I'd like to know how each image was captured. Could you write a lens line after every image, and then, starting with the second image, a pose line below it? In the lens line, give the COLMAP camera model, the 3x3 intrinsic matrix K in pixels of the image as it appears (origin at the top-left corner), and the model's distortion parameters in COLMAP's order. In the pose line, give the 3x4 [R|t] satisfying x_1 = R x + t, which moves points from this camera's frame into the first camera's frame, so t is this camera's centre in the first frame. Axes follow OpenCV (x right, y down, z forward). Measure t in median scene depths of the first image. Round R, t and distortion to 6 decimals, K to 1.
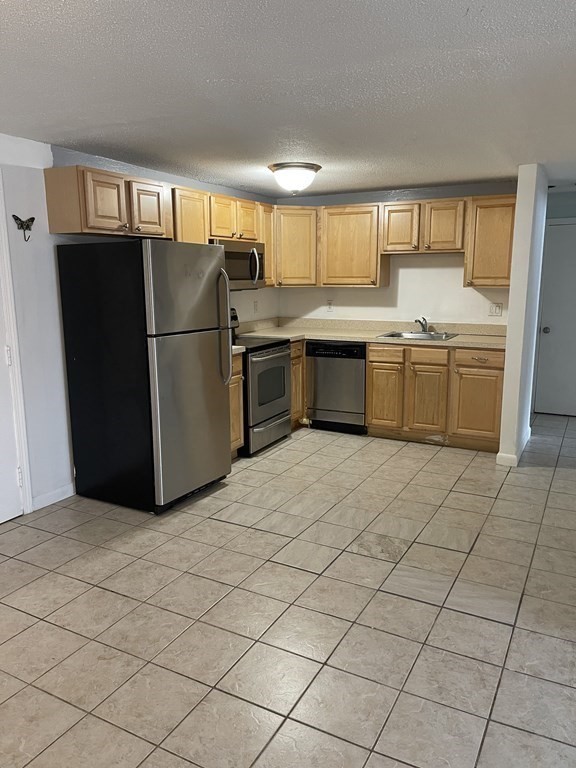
lens RADIAL K [[584.0, 0, 285.0], [0, 584.0, 379.2], [0, 0, 1]] dist [0.066678, -0.078609]
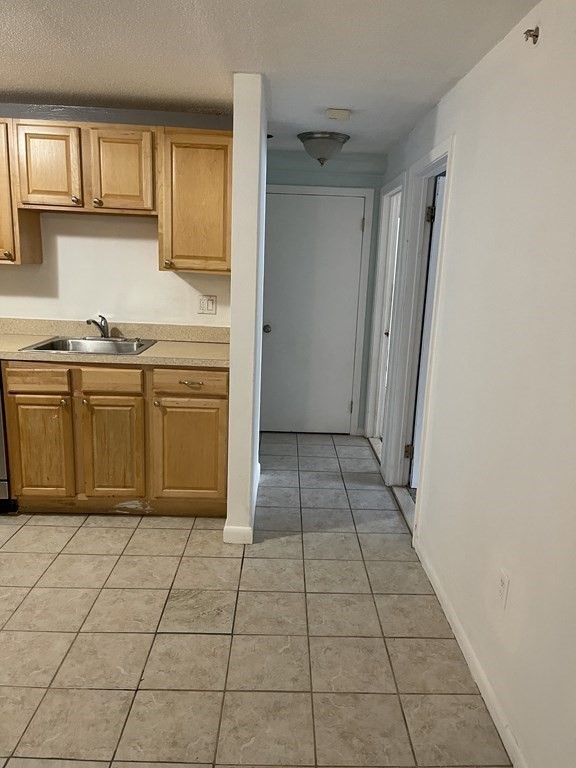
lens RADIAL K [[584.0, 0, 299.9], [0, 584.0, 383.8], [0, 0, 1]] dist [0.066678, -0.078609]
pose [[0.869356, -0.065588, 0.489814, 0.123163], [0.044736, 0.997529, 0.054172, -0.065536], [-0.492157, -0.025183, 0.870142, 0.390837]]
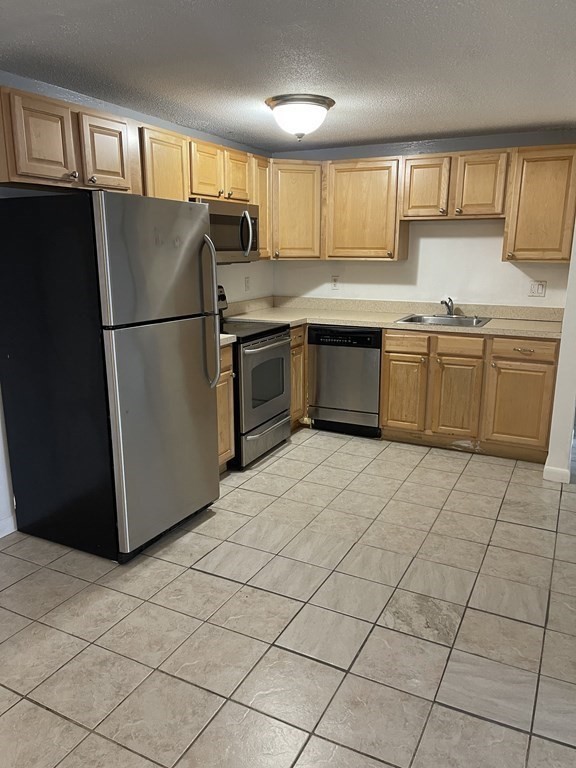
lens RADIAL K [[584.0, 0, 286.2], [0, 584.0, 385.8], [0, 0, 1]] dist [0.066678, -0.078609]
pose [[0.999675, -0.000421, 0.025500, -0.019999], [-0.000996, 0.998458, 0.055509, -0.031272], [-0.025484, -0.055517, 0.998132, 0.195968]]
